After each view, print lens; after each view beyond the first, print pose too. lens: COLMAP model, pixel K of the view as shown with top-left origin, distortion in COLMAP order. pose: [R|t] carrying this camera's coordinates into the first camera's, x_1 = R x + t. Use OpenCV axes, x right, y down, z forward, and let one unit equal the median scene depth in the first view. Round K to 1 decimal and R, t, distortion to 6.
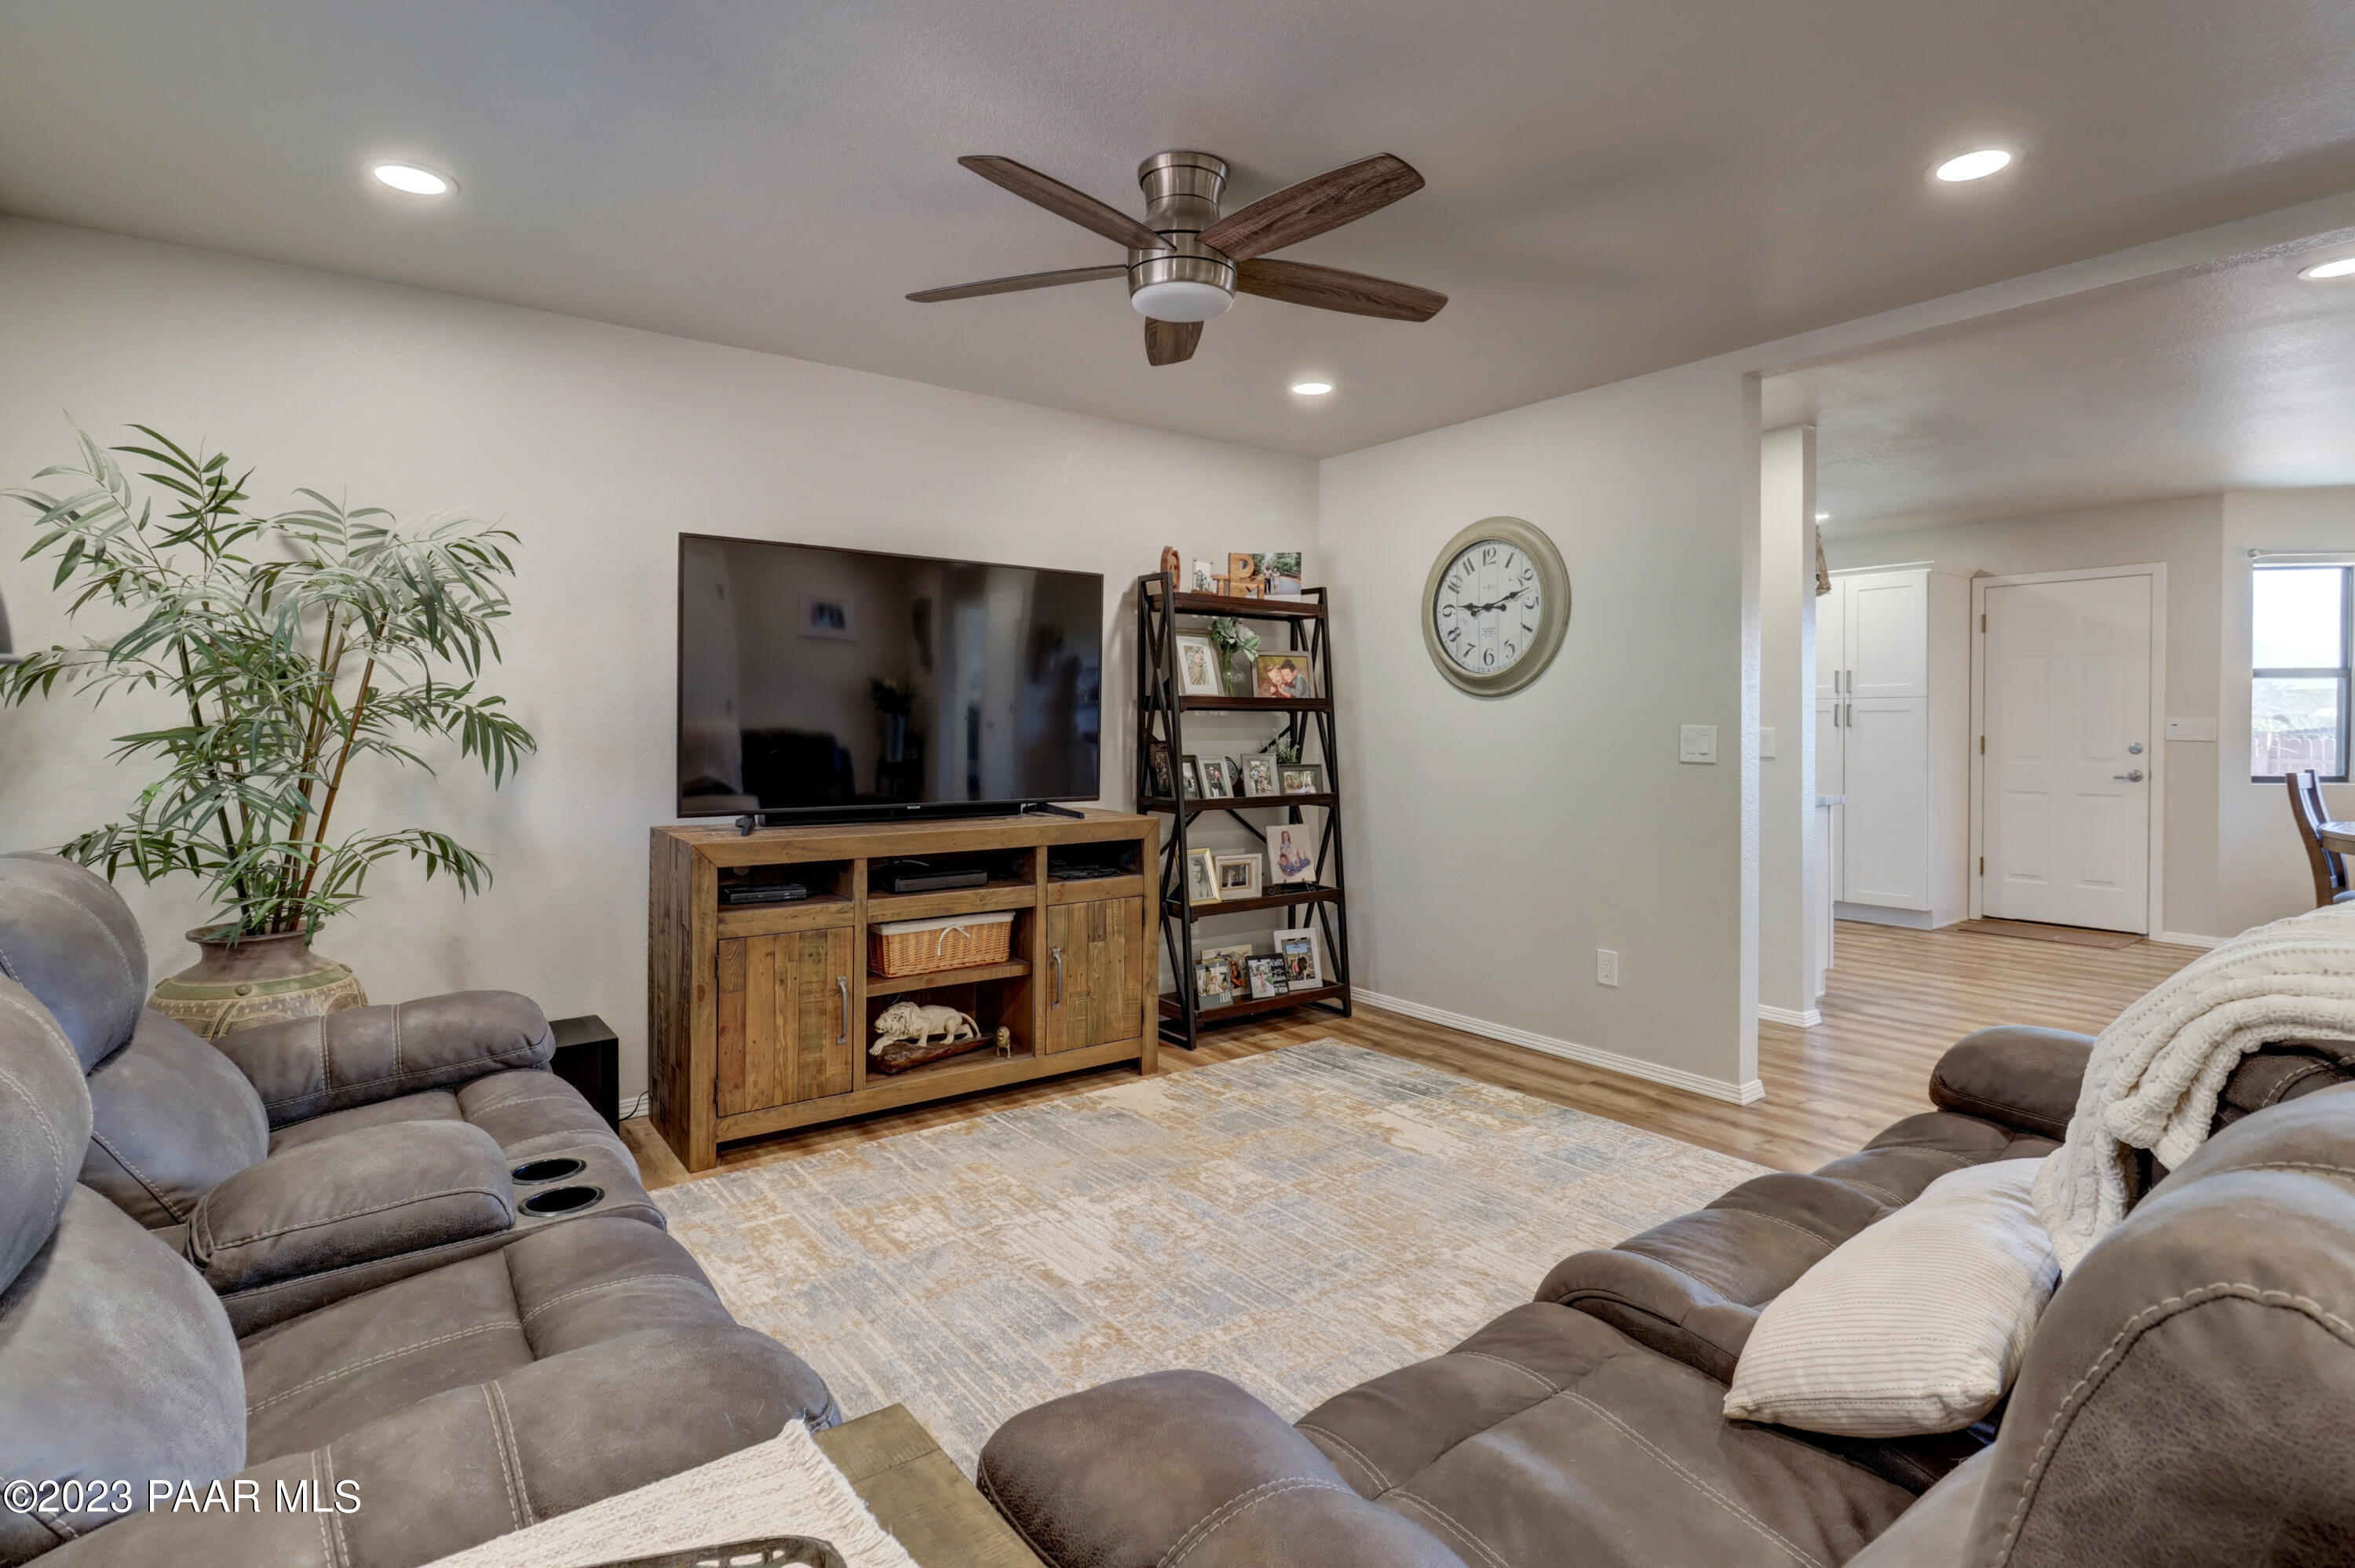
lens RADIAL K [[1186.7, 0, 1188.3], [0, 1186.7, 762.4], [0, 0, 1]] dist [0.023861, -0.001739]
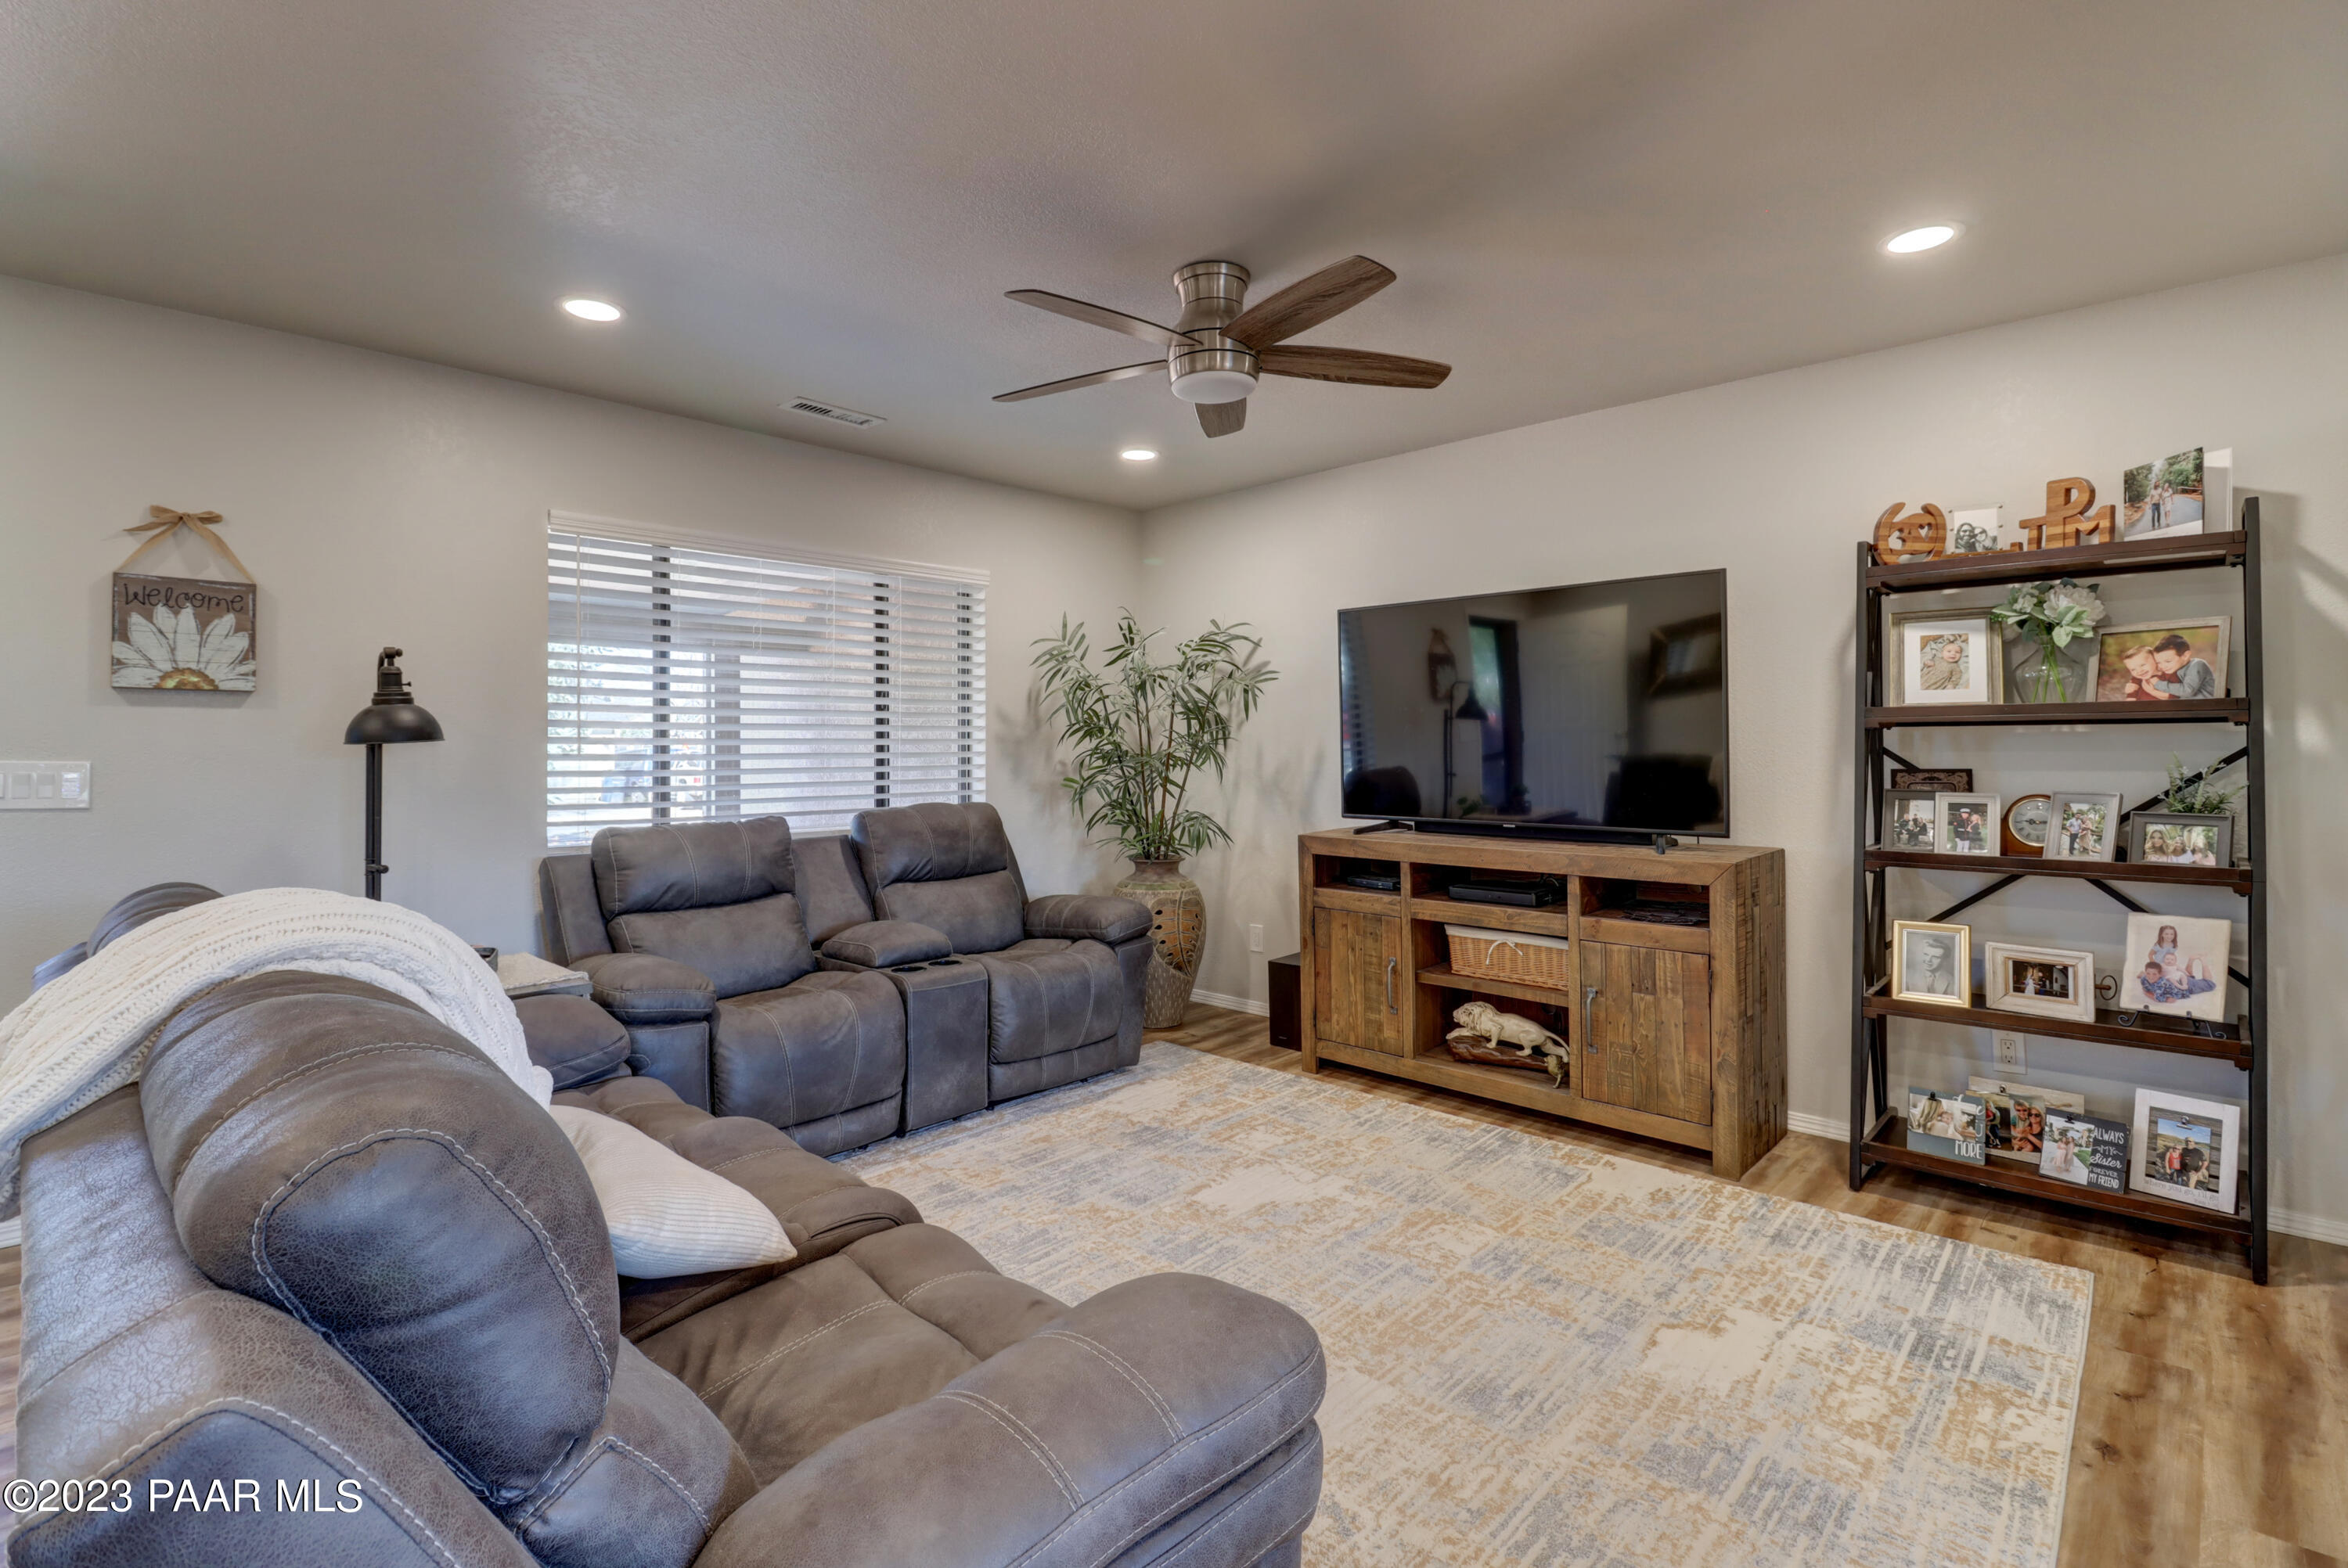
lens RADIAL K [[1092.5, 0, 1098.1], [0, 1092.5, 747.4], [0, 0, 1]] dist [-0.002146, 0.000005]
pose [[0.119167, -0.002845, -0.992870, 0.719710], [-0.024813, 0.999675, -0.005842, -0.018305], [0.992564, 0.025332, 0.119057, 0.524275]]
